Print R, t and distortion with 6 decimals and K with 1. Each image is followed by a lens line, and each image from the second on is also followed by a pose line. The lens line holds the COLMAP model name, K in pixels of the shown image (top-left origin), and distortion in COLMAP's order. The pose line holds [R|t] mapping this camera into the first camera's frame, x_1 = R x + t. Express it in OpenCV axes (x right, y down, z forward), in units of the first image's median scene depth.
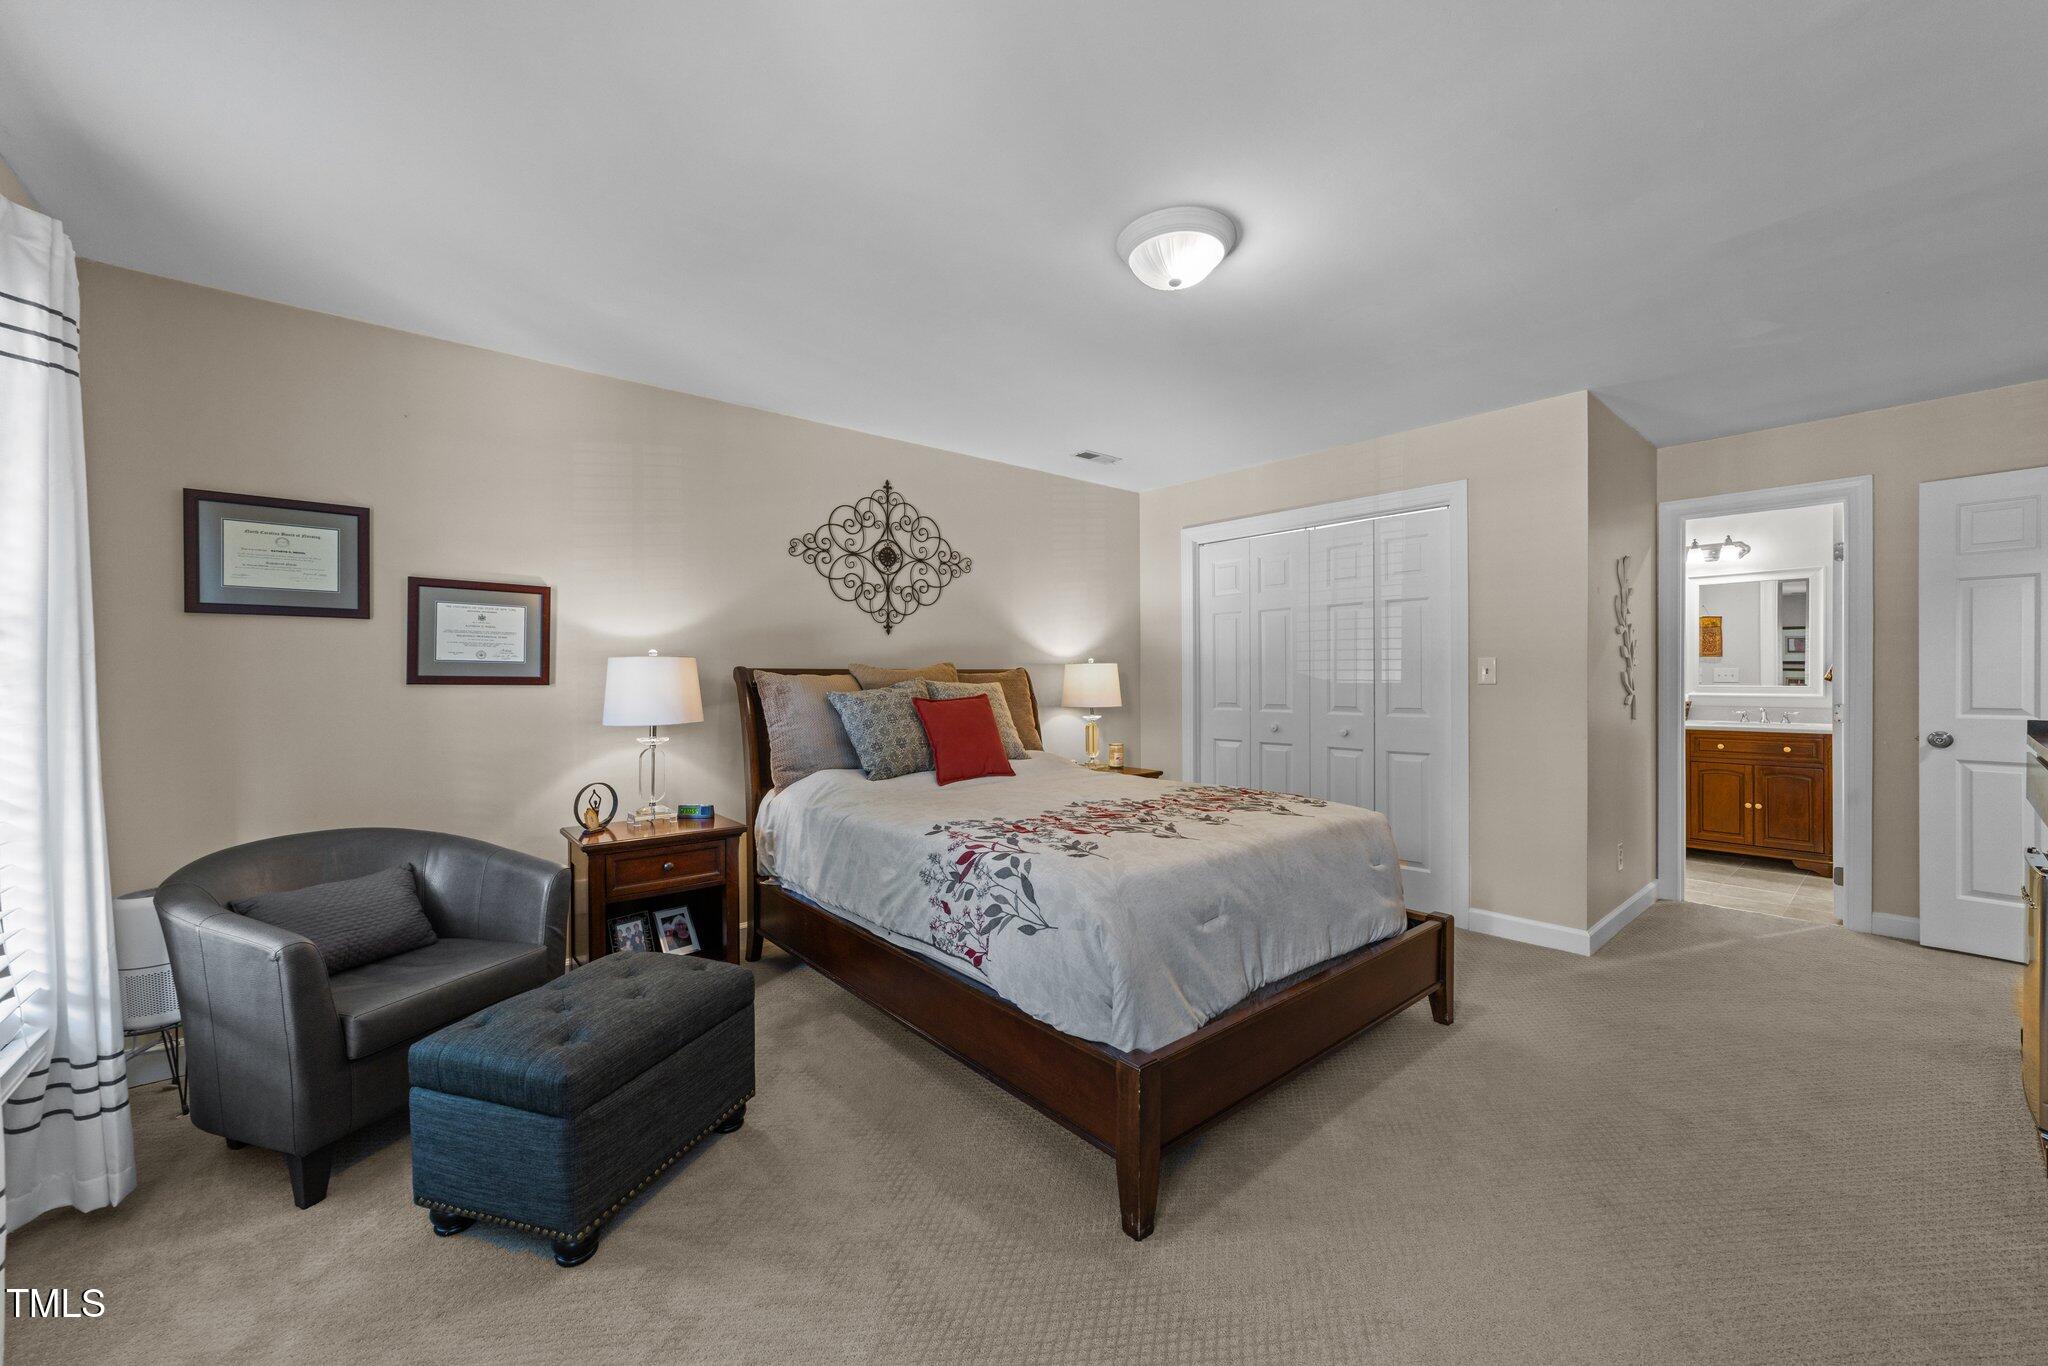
lens RADIAL K [[773.3, 0, 1023.3], [0, 773.3, 681.8], [0, 0, 1]] dist [-0.010437, 0.004065]
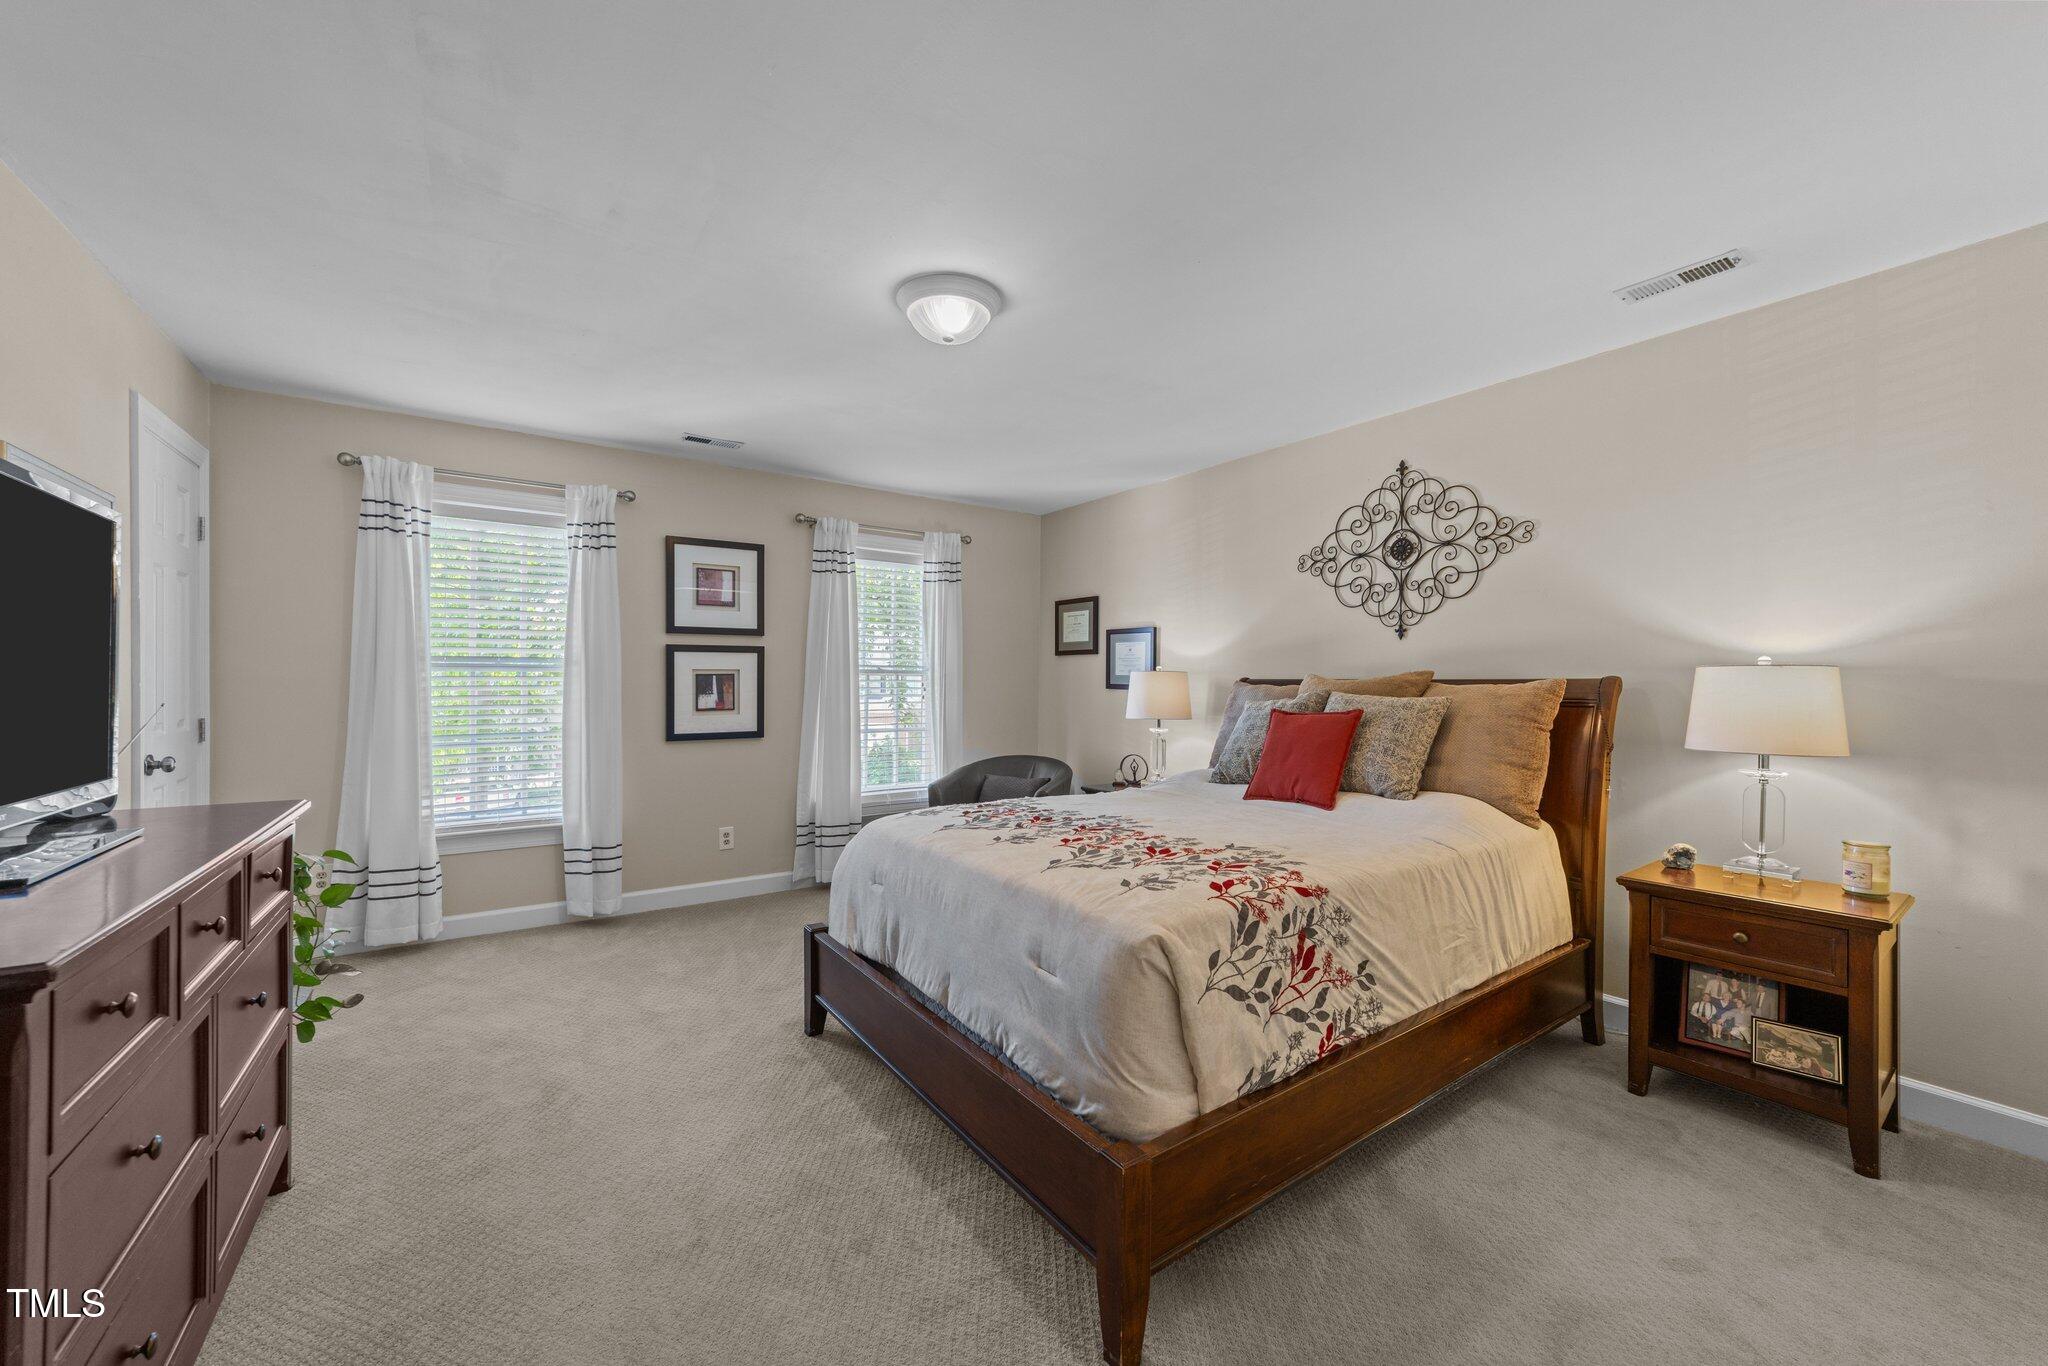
lens RADIAL K [[773.3, 0, 1028.3], [0, 773.3, 680.6], [0, 0, 1]] dist [-0.010437, 0.004065]
pose [[-0.073301, 0.000987, -0.997309, 0.718133], [-0.012587, 0.999919, 0.001914, -0.011453], [0.997230, 0.012694, -0.073283, 0.652546]]
